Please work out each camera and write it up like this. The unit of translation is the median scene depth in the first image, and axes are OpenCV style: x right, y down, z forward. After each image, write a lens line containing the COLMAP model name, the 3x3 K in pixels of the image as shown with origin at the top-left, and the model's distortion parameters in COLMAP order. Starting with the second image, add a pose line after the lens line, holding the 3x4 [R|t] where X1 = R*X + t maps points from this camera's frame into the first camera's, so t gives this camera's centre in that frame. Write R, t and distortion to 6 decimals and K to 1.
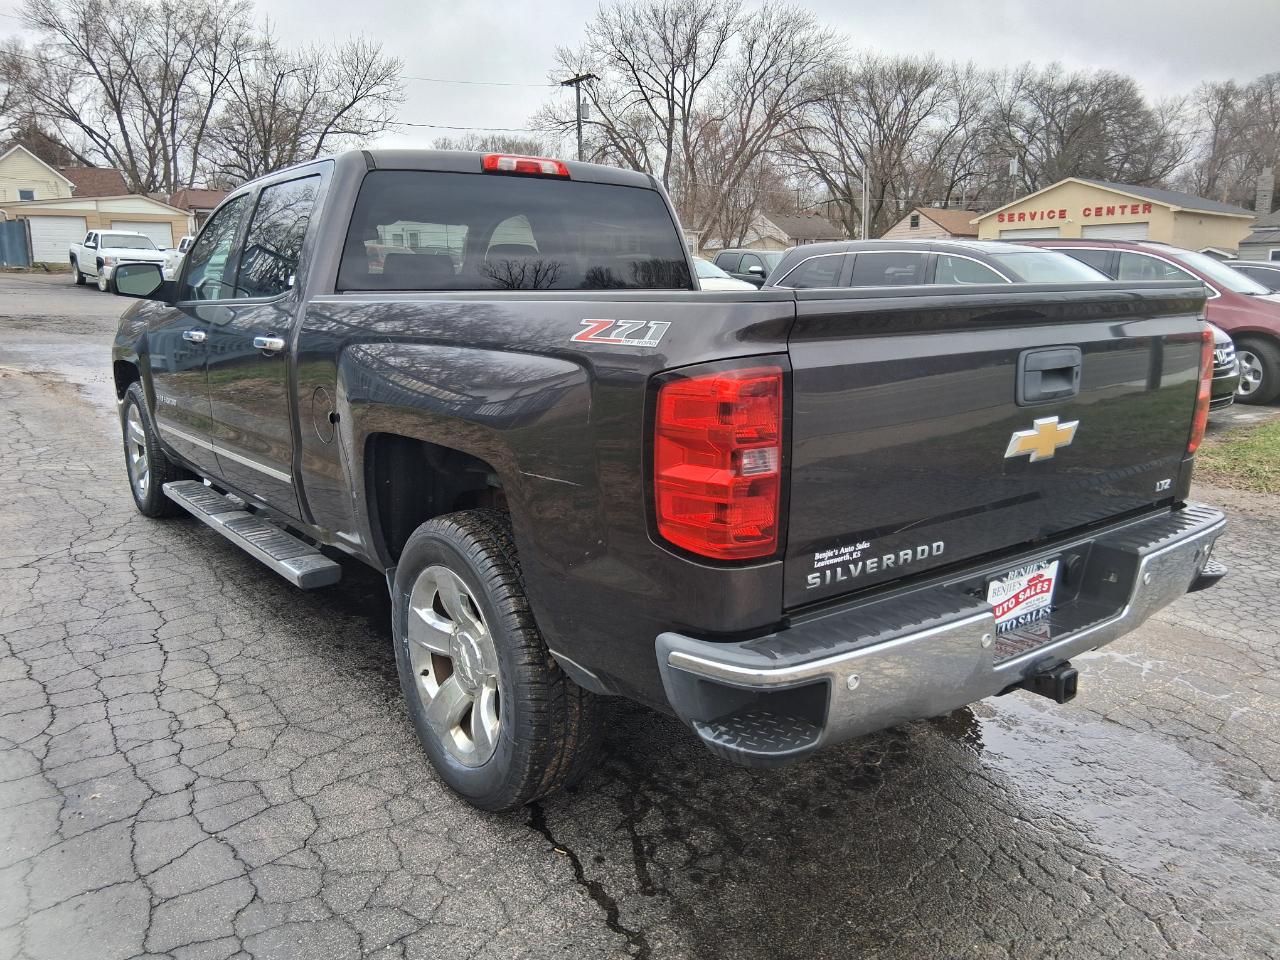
lens RADIAL K [[977.4, 0, 636.5], [0, 977.4, 478.8], [0, 0, 1]] dist [0.067313, -0.110947]
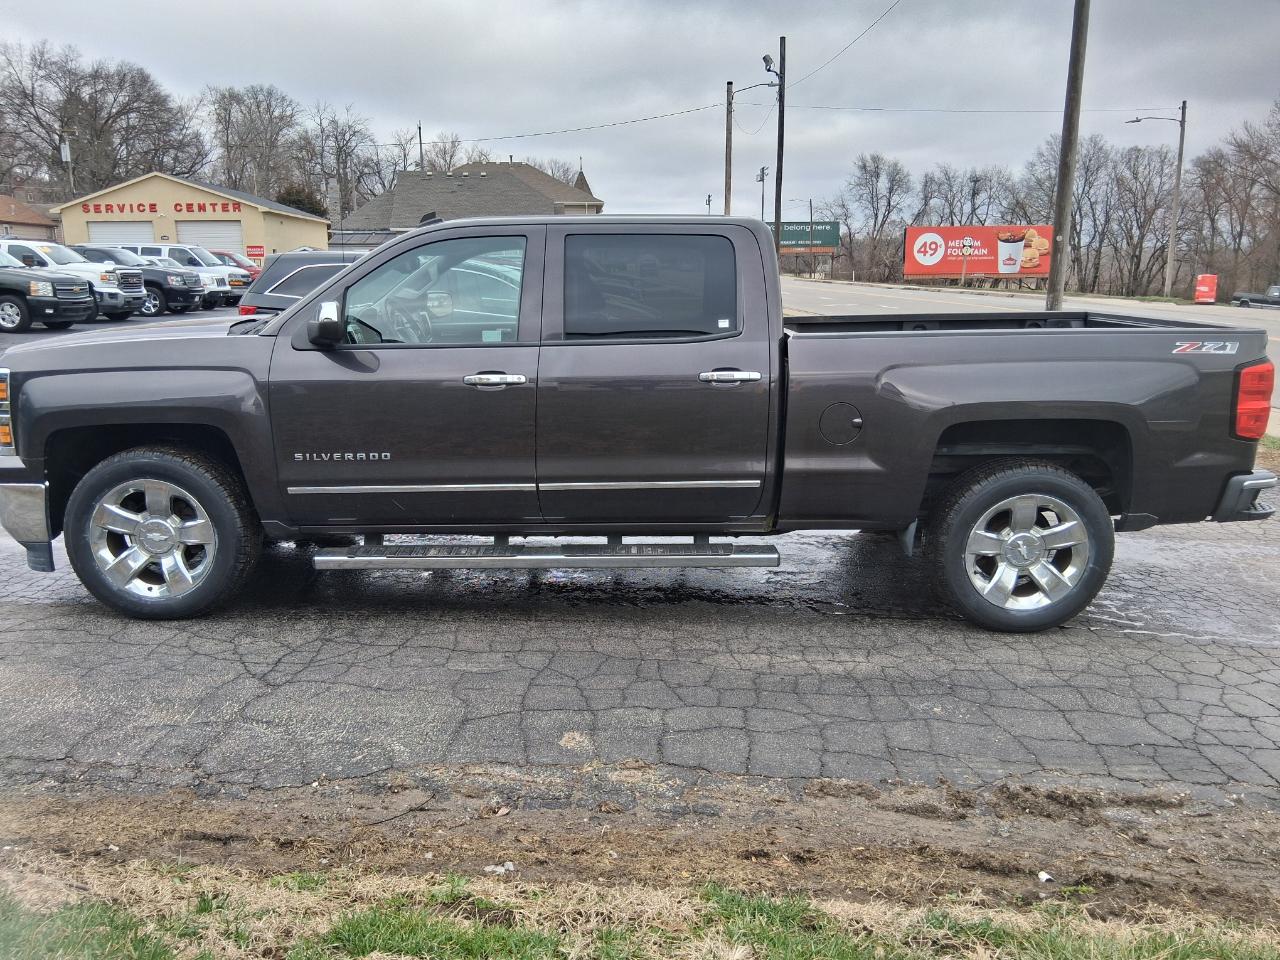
lens RADIAL K [[977.4, 0, 636.5], [0, 977.4, 478.8], [0, 0, 1]] dist [0.067313, -0.110947]
pose [[0.608581, -0.160250, 0.777142, -2.183921], [0.153195, 0.984697, 0.083081, -0.204967], [-0.778563, 0.068493, 0.623817, 0.539369]]
